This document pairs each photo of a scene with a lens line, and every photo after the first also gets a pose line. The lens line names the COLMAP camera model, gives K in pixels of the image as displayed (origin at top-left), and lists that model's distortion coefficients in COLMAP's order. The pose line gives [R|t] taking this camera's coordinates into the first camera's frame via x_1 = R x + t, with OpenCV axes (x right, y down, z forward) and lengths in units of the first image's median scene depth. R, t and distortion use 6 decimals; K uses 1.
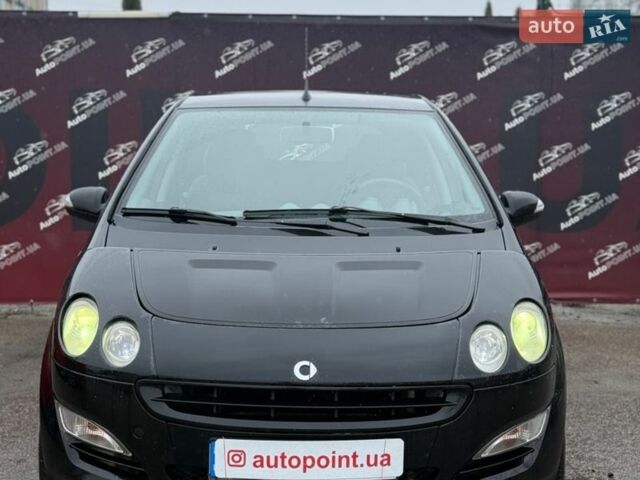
lens RADIAL K [[1150.3, 0, 317.0], [0, 1150.3, 222.1], [0, 0, 1]] dist [0.058594, 0.169743]
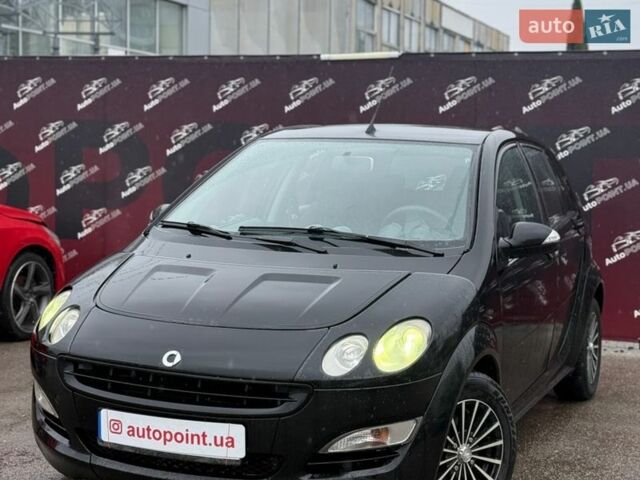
lens RADIAL K [[1149.0, 0, 320.0], [0, 1149.0, 240.0], [0, 0, 1]] dist [0.093376, 0.078364]
pose [[0.918353, 0.043033, -0.393416, 0.476425], [-0.049740, 0.998739, -0.006864, 0.006882], [0.392624, 0.025873, 0.919335, -0.021315]]
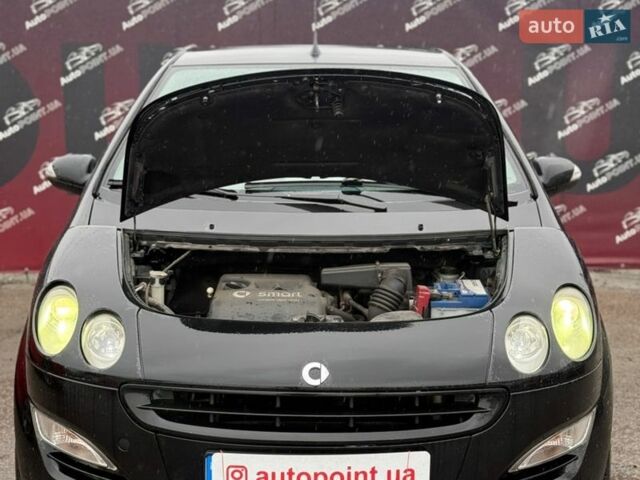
lens RADIAL K [[1149.0, 0, 320.0], [0, 1149.0, 240.0], [0, 0, 1]] dist [0.093376, 0.078364]
pose [[0.999967, -0.004840, -0.006522, -0.000613], [0.005198, 0.998416, 0.056023, -0.015811], [0.006240, -0.056055, 0.998408, 0.117434]]
